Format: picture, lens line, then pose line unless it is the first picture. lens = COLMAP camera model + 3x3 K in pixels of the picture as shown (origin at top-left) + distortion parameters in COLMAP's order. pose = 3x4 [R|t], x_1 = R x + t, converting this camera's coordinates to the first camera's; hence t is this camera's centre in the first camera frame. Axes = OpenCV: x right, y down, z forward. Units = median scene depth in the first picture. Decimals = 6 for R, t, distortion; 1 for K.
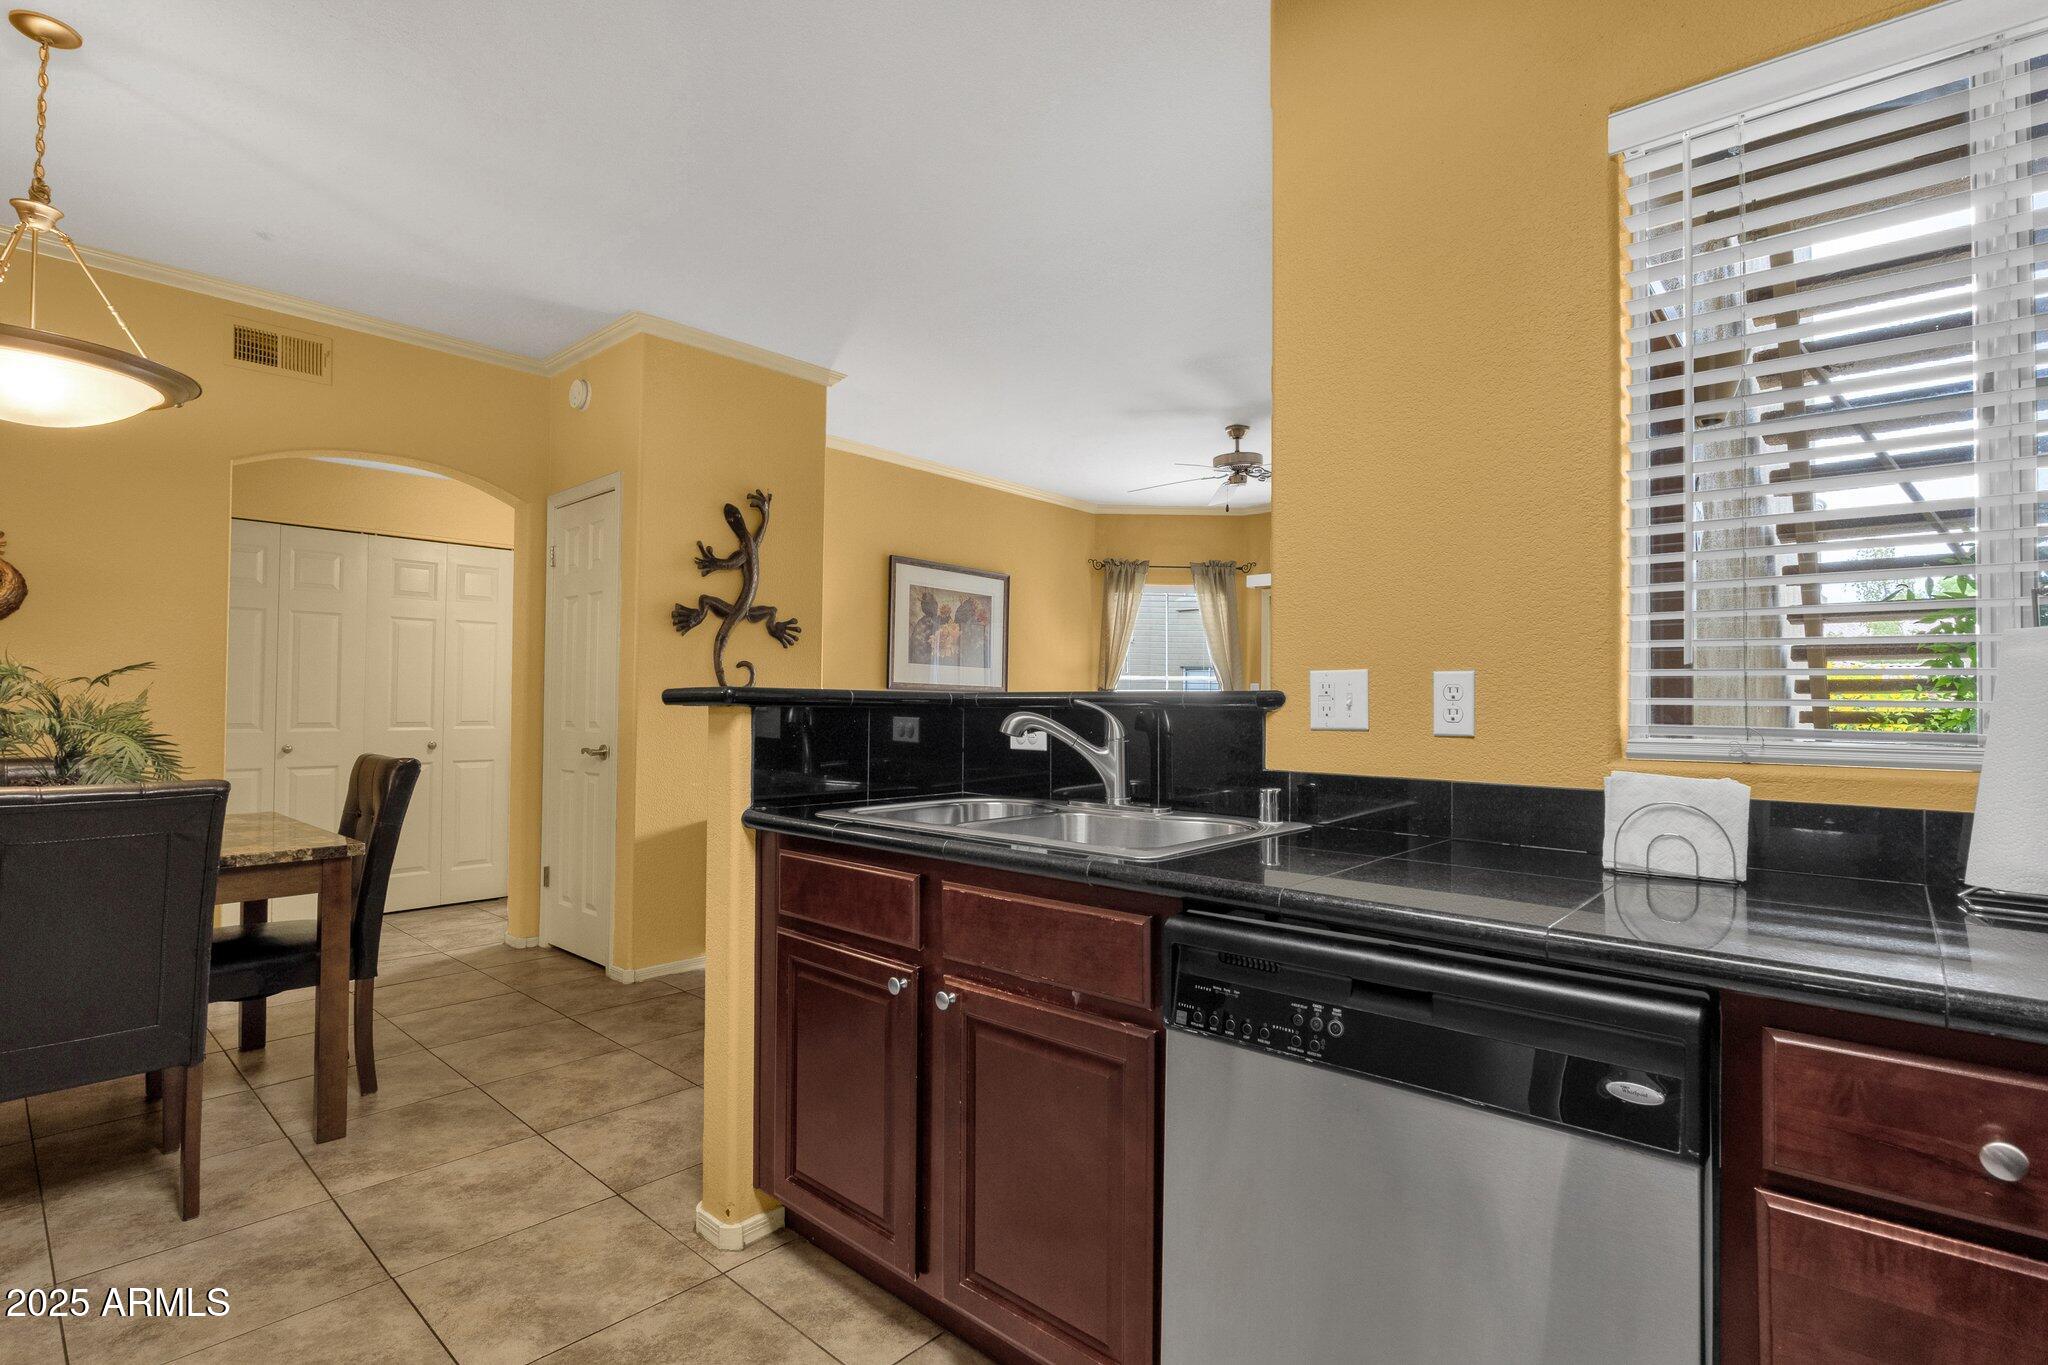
lens RADIAL K [[966.9, 0, 1024.0], [0, 966.9, 682.5], [0, 0, 1]] dist [-0.005896, 0.001224]
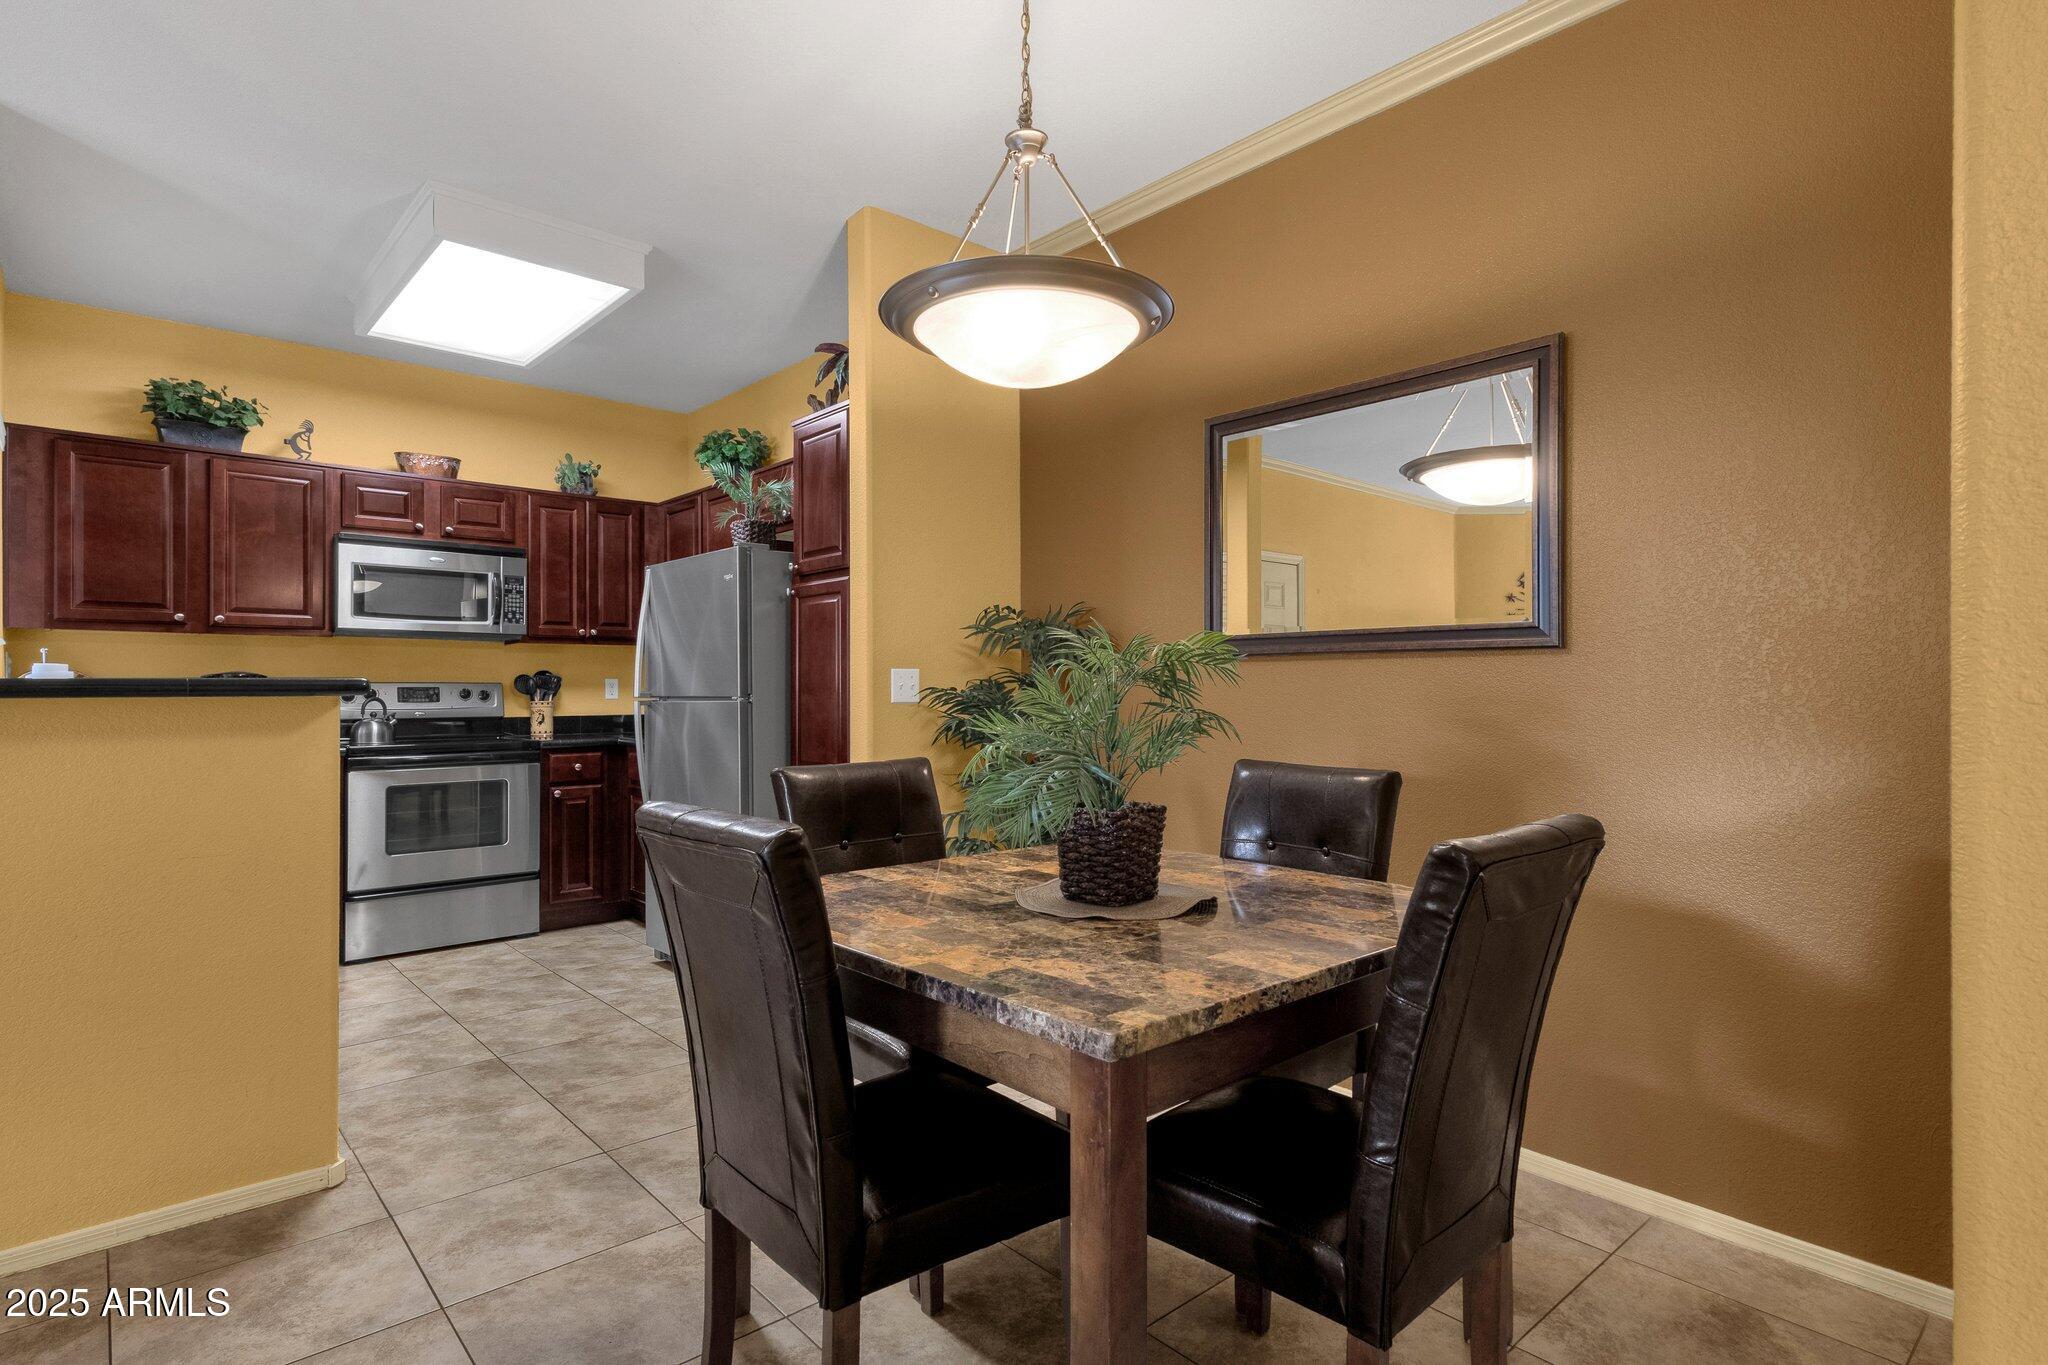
lens RADIAL K [[1040.0, 0, 1024.0], [0, 1040.0, 682.5], [0, 0, 1]] dist [0.025095, 0.000200]
pose [[-0.993874, -0.002838, 0.110485, -0.596042], [-0.005303, 0.999743, -0.022026, 0.015308], [-0.110394, -0.022476, -0.993634, 1.022921]]
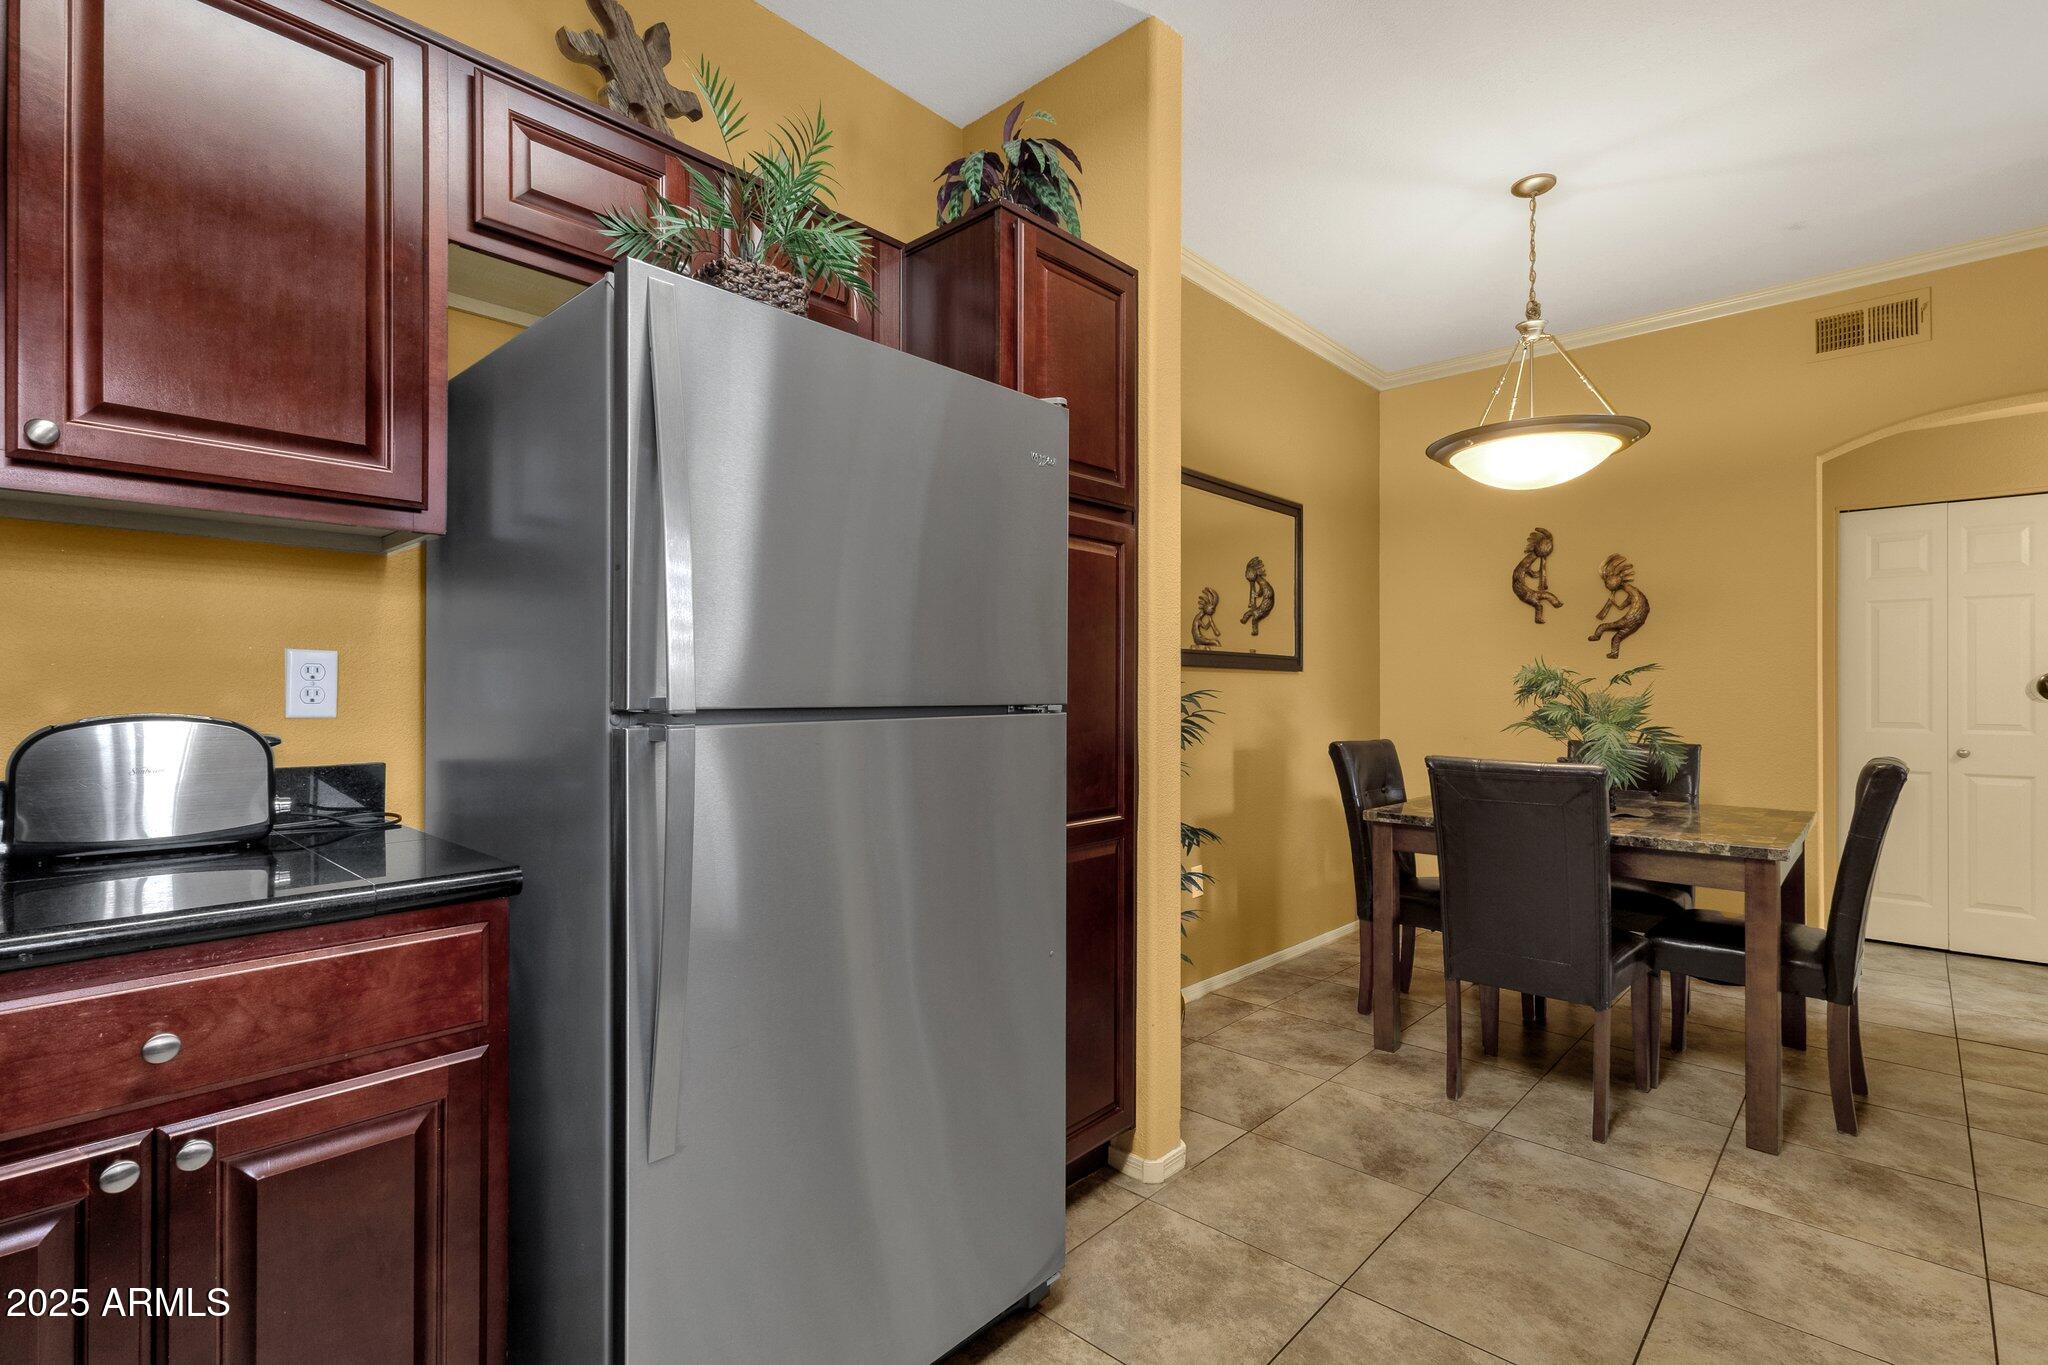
lens RADIAL K [[950.2, 0, 1023.1], [0, 950.2, 684.1], [0, 0, 1]] dist [0.011700, -0.002029]
pose [[-0.010436, -0.014264, -0.999844, 0.150200], [0.015905, 0.999769, -0.014429, 0.004807], [0.999819, -0.016053, -0.010207, 0.159936]]
